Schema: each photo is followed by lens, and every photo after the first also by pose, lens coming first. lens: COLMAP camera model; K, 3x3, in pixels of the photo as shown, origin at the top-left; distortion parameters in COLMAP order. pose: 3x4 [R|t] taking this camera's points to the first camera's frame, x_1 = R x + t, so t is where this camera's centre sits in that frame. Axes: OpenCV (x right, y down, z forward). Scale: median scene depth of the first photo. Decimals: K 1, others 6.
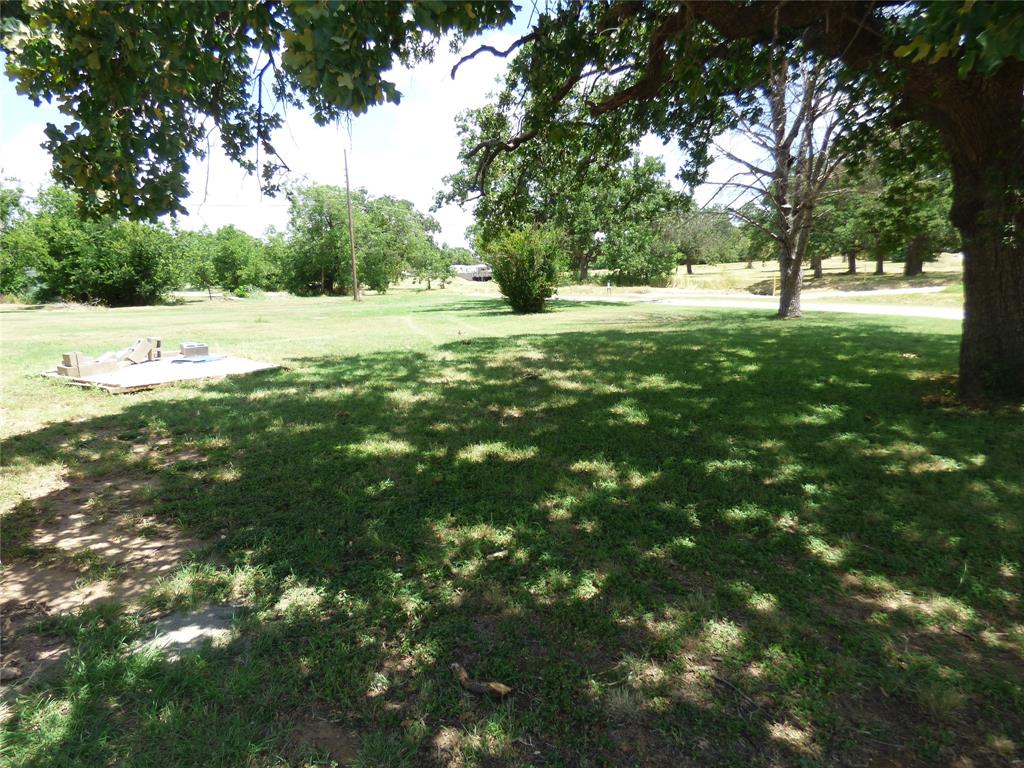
lens RADIAL K [[627.4, 0, 513.6], [0, 627.4, 382.3], [0, 0, 1]] dist [-0.007347, 0.005131]
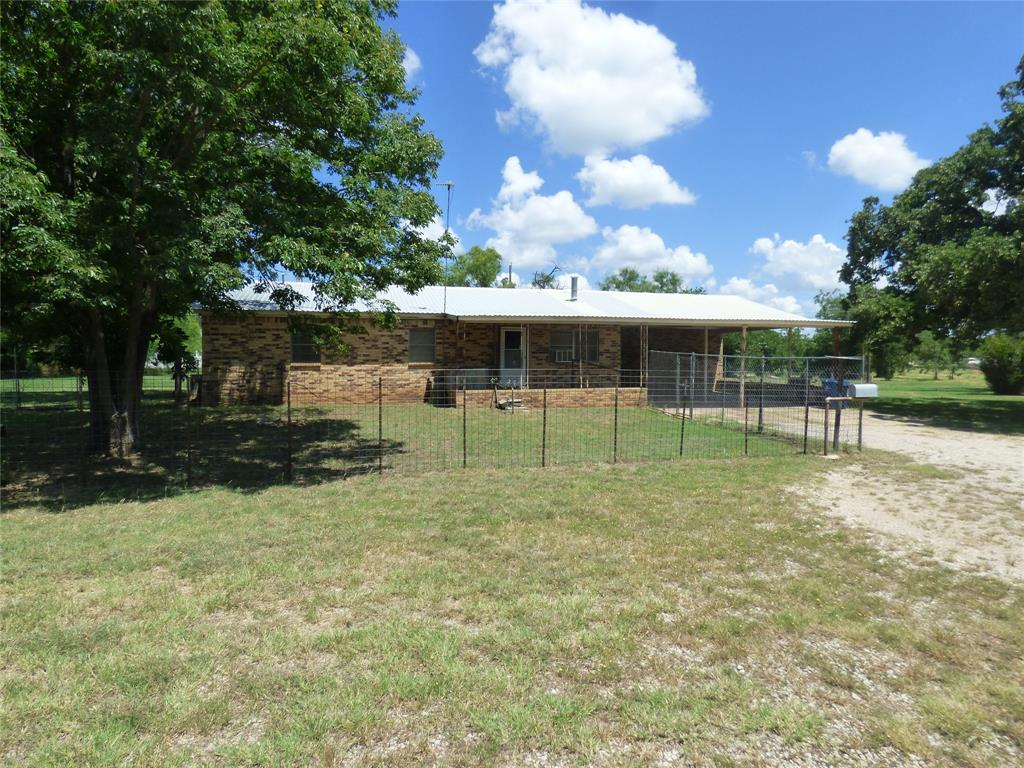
lens RADIAL K [[627.4, 0, 491.3], [0, 627.4, 388.2], [0, 0, 1]] dist [-0.007347, 0.005131]
pose [[0.736140, 0.060030, -0.674162, 0.045480], [-0.143734, 0.987205, -0.069043, 0.077852], [0.661391, 0.147725, 0.735350, -0.455823]]
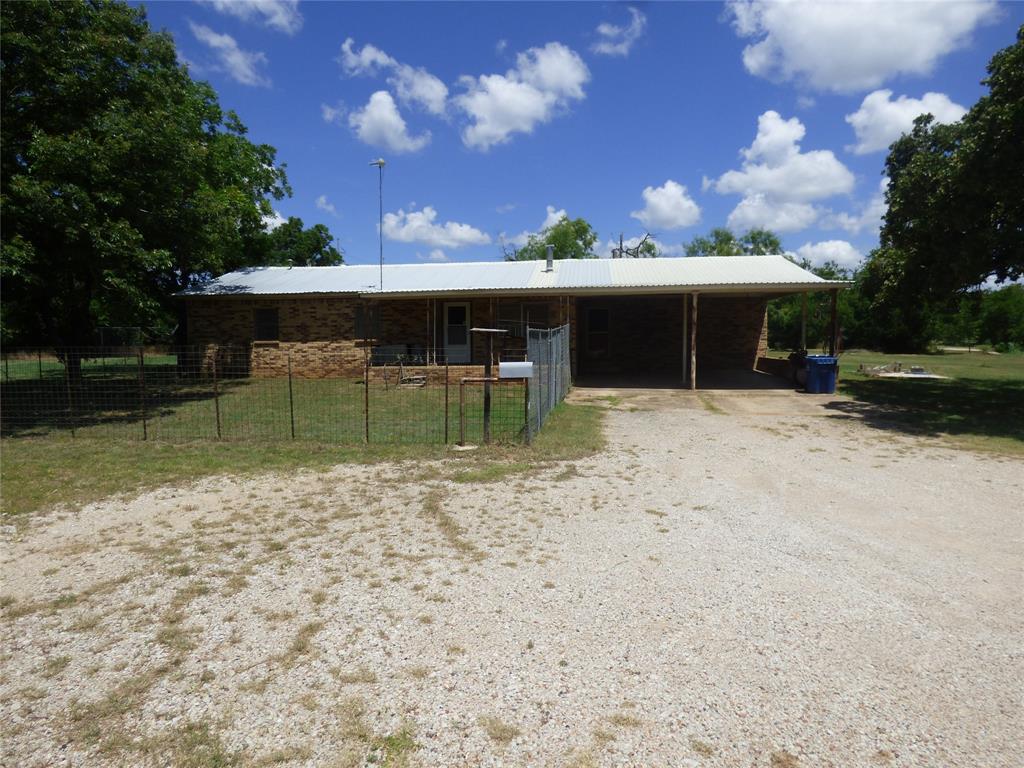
lens RADIAL K [[627.4, 0, 503.5], [0, 627.4, 382.9], [0, 0, 1]] dist [-0.007347, 0.005131]
pose [[0.428749, 0.091327, -0.898796, 0.177905], [-0.164740, 0.986100, 0.021612, 0.038746], [0.888276, 0.138801, 0.437835, -0.259296]]
